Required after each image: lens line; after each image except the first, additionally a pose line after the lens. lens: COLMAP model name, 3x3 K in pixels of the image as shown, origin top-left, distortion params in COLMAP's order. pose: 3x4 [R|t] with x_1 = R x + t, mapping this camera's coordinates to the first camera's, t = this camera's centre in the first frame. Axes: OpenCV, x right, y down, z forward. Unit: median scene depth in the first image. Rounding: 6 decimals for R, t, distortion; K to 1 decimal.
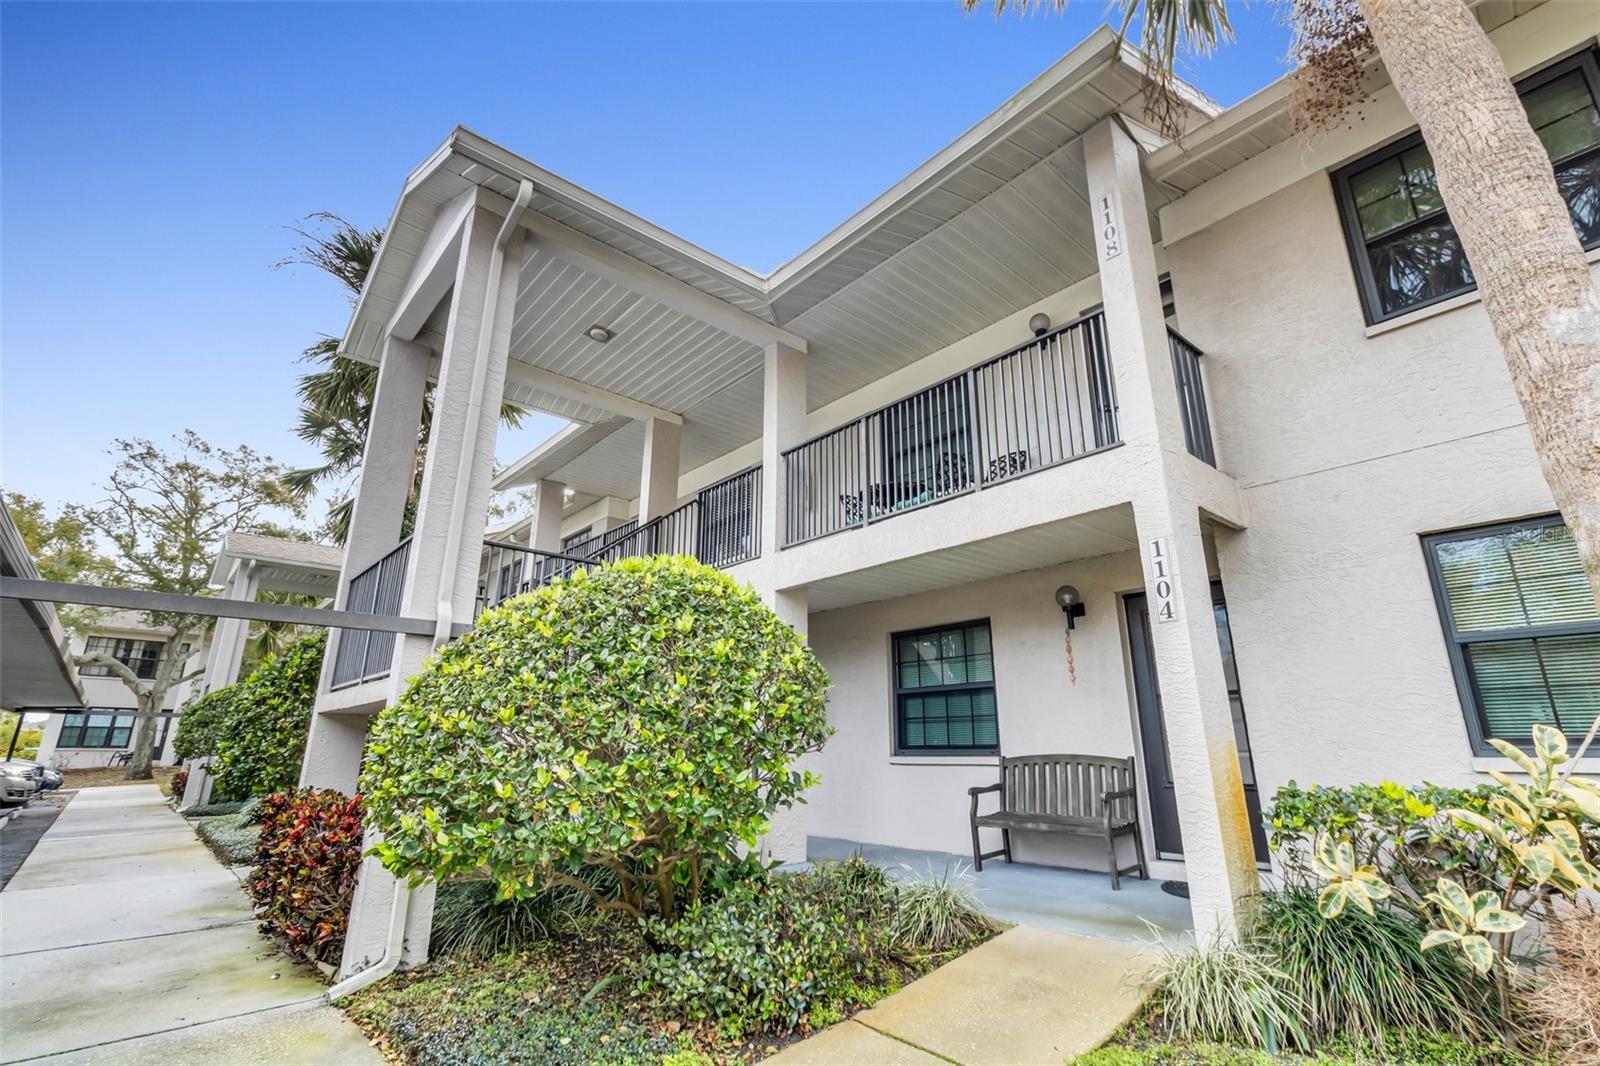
lens RADIAL K [[737.8, 0, 809.9], [0, 737.8, 529.5], [0, 0, 1]] dist [0.003626, 0.000304]
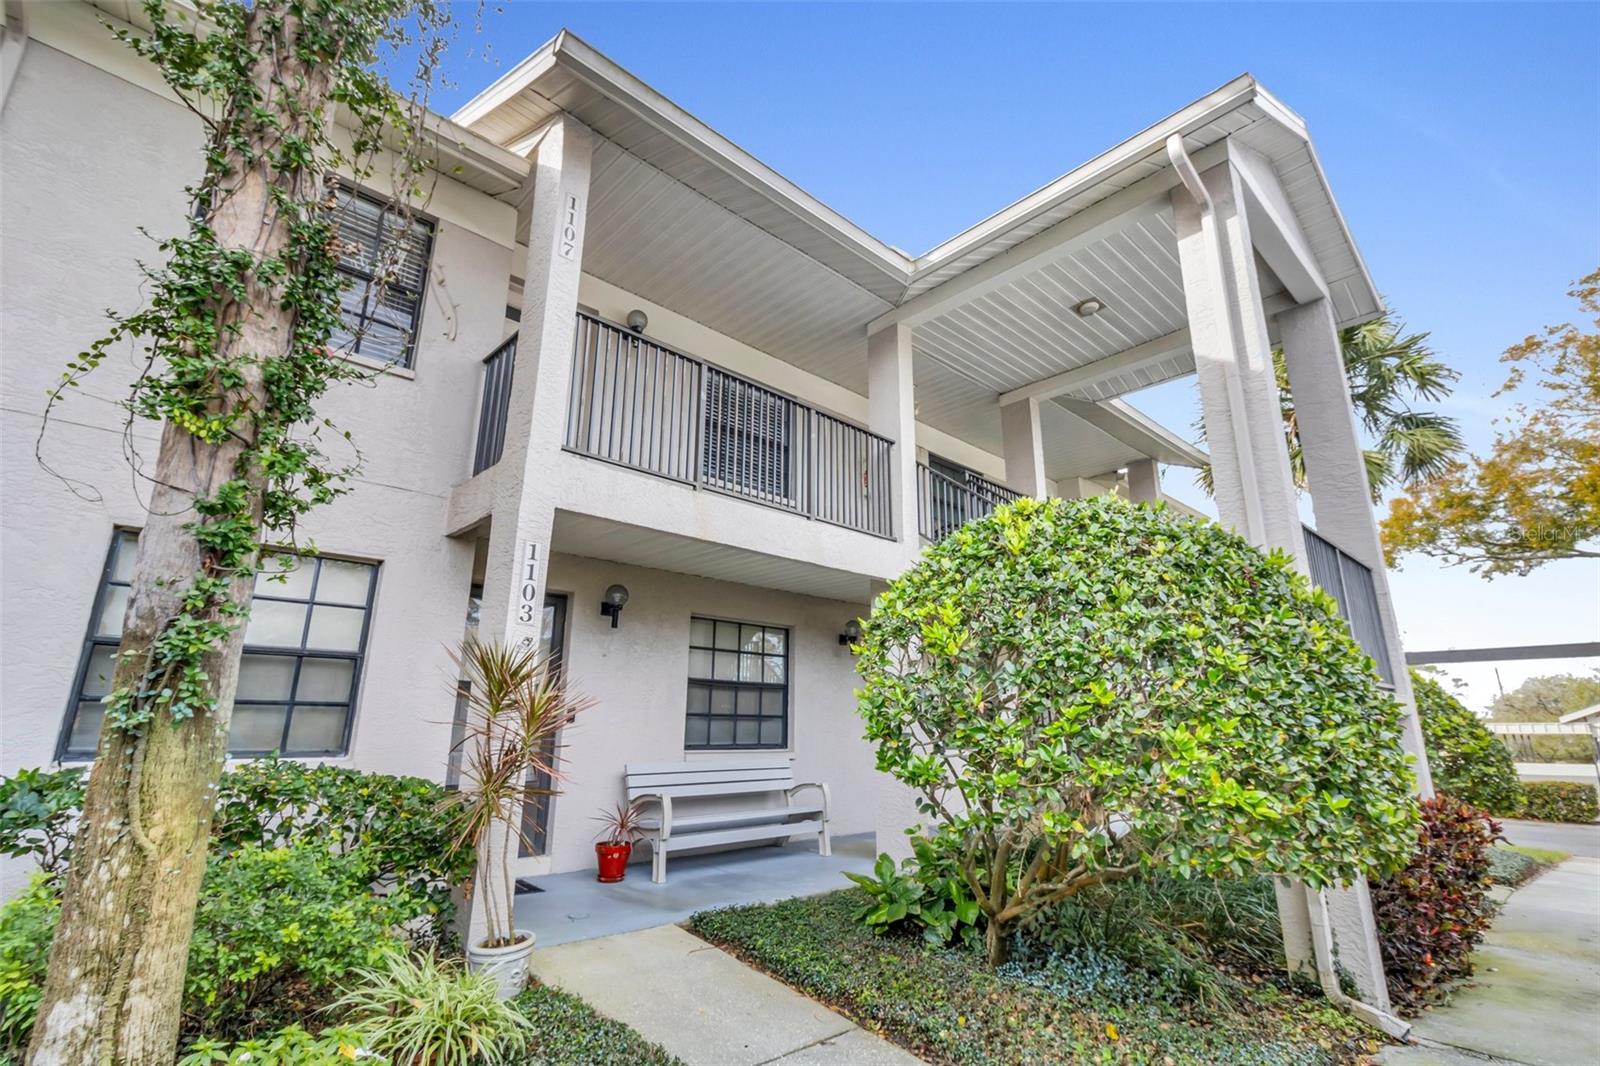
lens RADIAL K [[737.8, 0, 809.9], [0, 737.8, 529.5], [0, 0, 1]] dist [0.003626, 0.000304]
pose [[-0.020650, 0.286330, 0.957909, -0.771551], [-0.282456, 0.917411, -0.280314, 0.256609], [-0.959058, -0.276356, 0.061931, 0.838445]]
